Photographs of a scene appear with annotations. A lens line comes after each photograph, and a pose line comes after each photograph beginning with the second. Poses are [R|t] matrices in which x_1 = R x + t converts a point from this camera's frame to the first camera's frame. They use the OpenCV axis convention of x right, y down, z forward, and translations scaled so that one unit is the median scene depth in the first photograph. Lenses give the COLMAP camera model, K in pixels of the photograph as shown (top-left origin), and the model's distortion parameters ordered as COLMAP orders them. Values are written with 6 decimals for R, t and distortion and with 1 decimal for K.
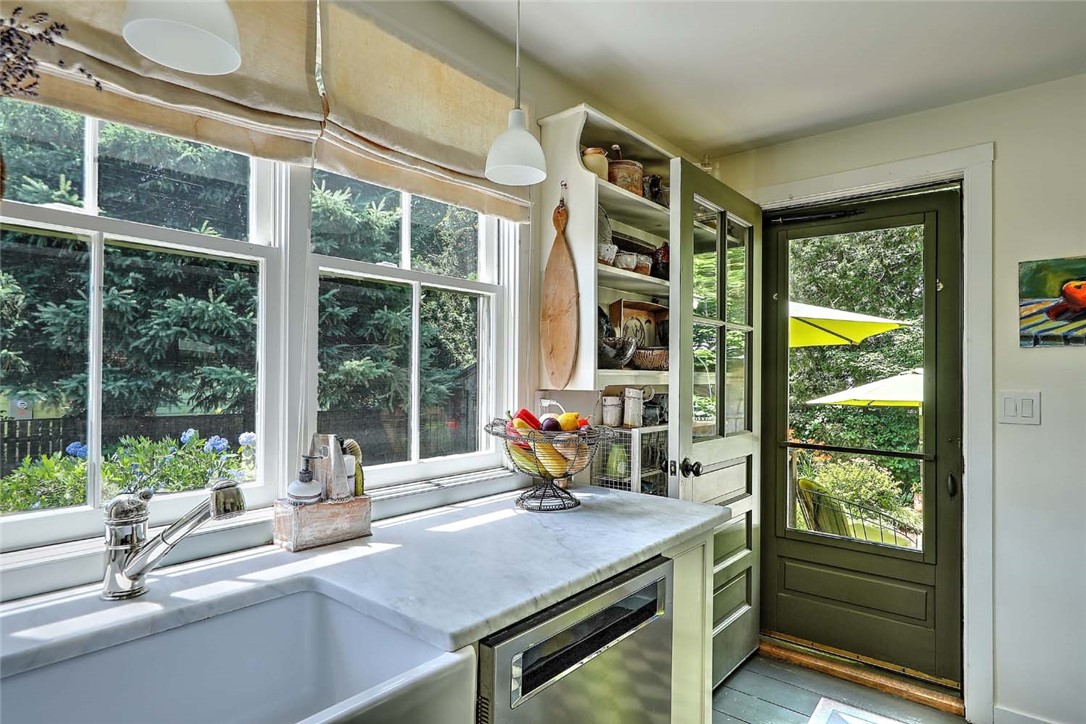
lens RADIAL K [[582.1, 0, 545.4], [0, 582.1, 372.0], [0, 0, 1]] dist [0.005892, -0.001459]
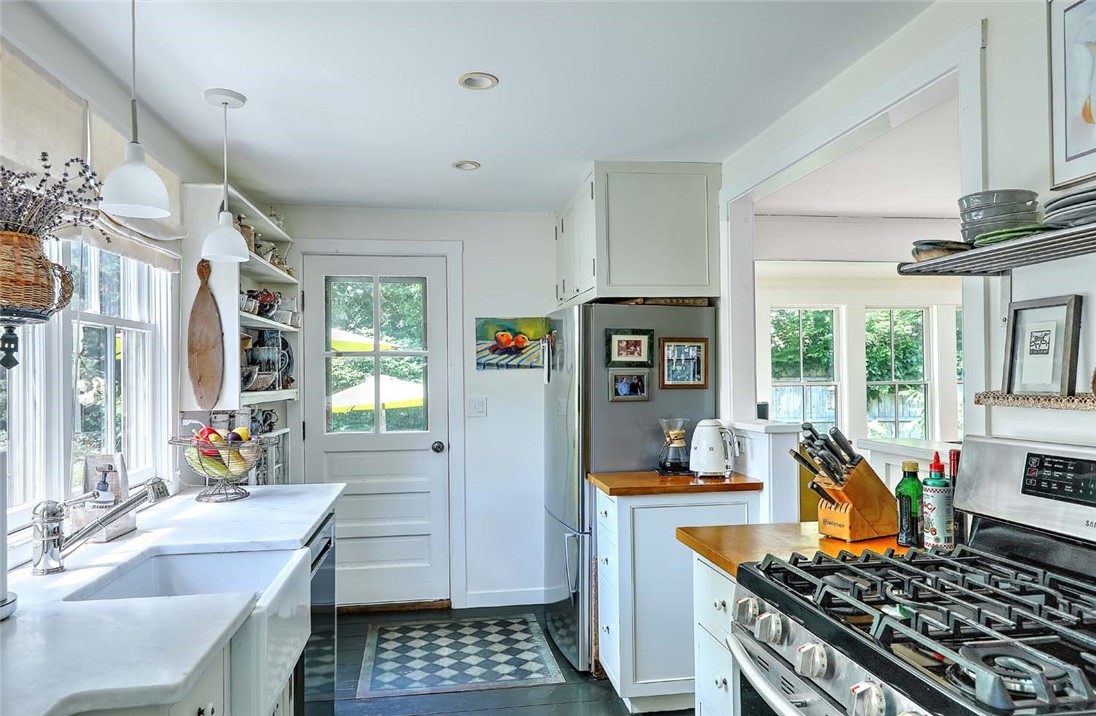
lens RADIAL K [[775.3, 0, 548.5], [0, 775.3, 362.2], [0, 0, 1]] dist [-0.002674, -0.000909]
pose [[0.663936, -0.005248, 0.747771, -0.705395], [0.012669, 0.999911, -0.004232, -0.054951], [-0.747682, 0.012284, 0.663943, -0.616090]]
